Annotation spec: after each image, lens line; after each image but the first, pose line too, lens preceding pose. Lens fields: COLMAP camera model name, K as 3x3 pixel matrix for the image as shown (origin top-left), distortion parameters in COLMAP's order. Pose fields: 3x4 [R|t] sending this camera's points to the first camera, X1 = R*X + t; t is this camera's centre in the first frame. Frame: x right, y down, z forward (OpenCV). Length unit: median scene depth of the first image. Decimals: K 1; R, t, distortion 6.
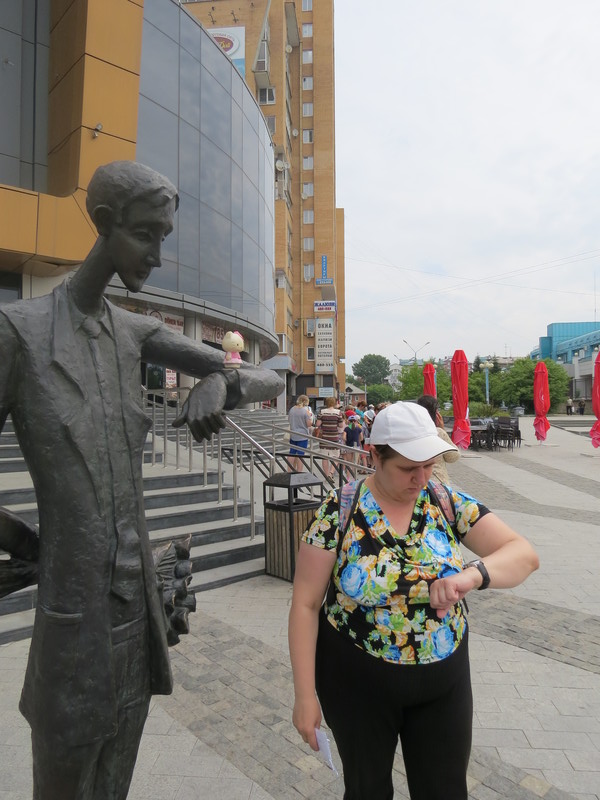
lens RADIAL K [[571.6, 0, 300.0], [0, 571.6, 400.0], [0, 0, 1]] dist [-0.022736, 0.002197]
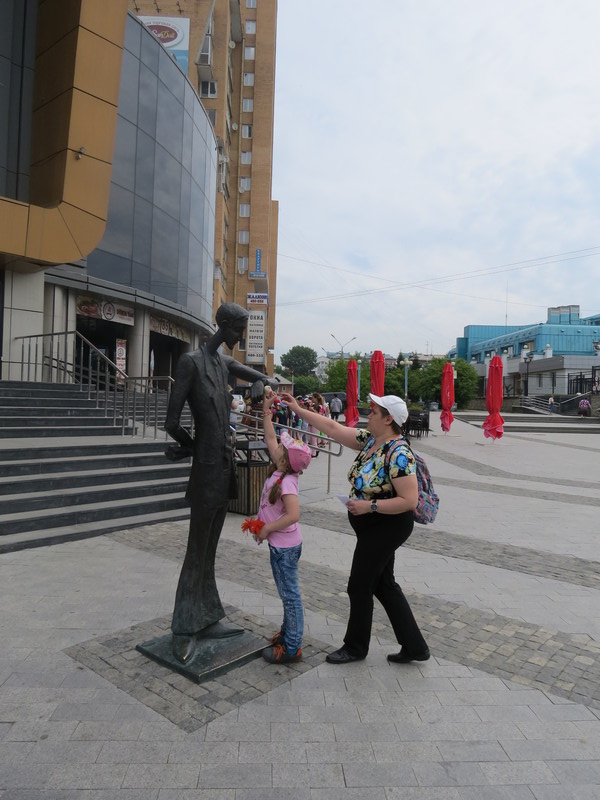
lens RADIAL K [[571.6, 0, 300.0], [0, 571.6, 400.0], [0, 0, 1]] dist [-0.022736, 0.002197]
pose [[0.991121, 0.034256, 0.128478, -0.006909], [-0.036623, 0.999199, 0.016106, -0.000119], [-0.127824, -0.020668, 0.991582, -0.039264]]
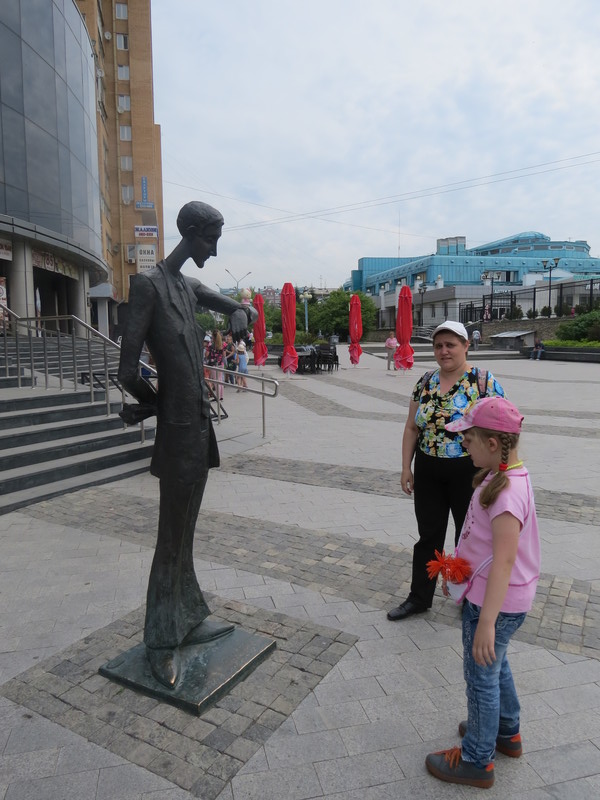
lens RADIAL K [[571.6, 0, 300.0], [0, 571.6, 400.0], [0, 0, 1]] dist [-0.022736, 0.002197]
pose [[0.951774, -0.037027, 0.304558, -0.013116], [-0.000594, 0.992466, 0.122516, 0.000550], [-0.306800, -0.116788, 0.944581, -0.023402]]
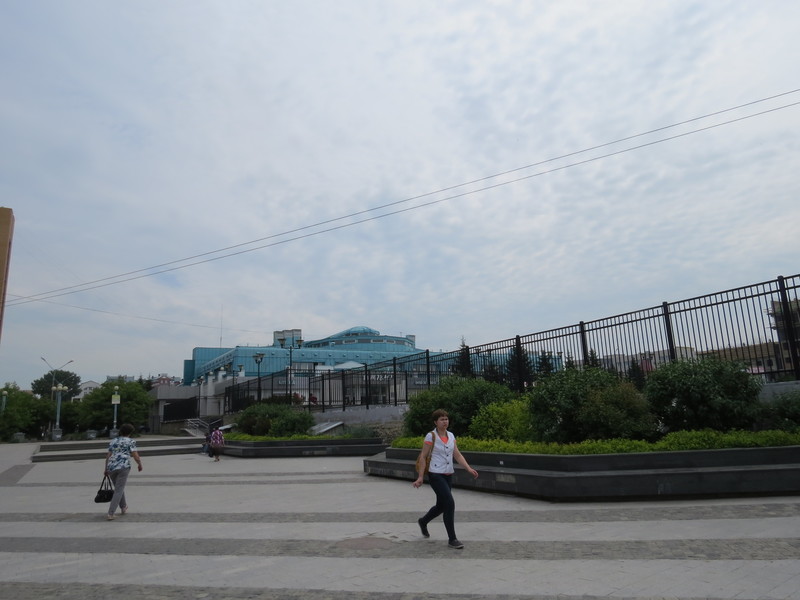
lens RADIAL K [[581.6, 0, 400.0], [0, 581.6, 300.0], [0, 0, 1]] dist [-0.006400, 0.000320]
pose [[0.823156, 0.096703, 0.559520, 0.194622], [0.017664, 0.980553, -0.195458, -0.003346], [-0.567540, 0.170775, 0.805440, -0.156289]]
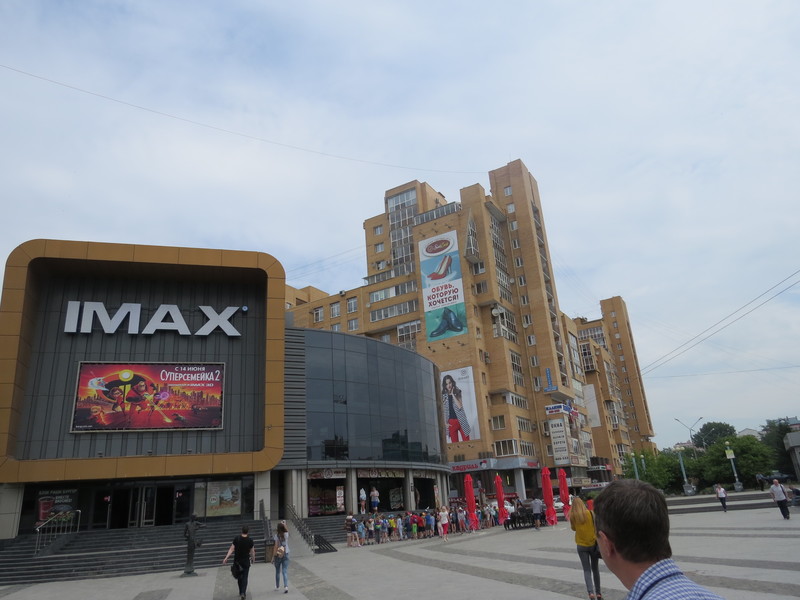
lens RADIAL K [[571.6, 0, 400.0], [0, 571.6, 300.0], [0, 0, 1]] dist [-0.022736, 0.002197]
pose [[0.903022, -0.201099, -0.379619, 0.262818], [0.071962, 0.941993, -0.327828, -0.008113], [0.423524, 0.268717, 0.865112, -0.265131]]
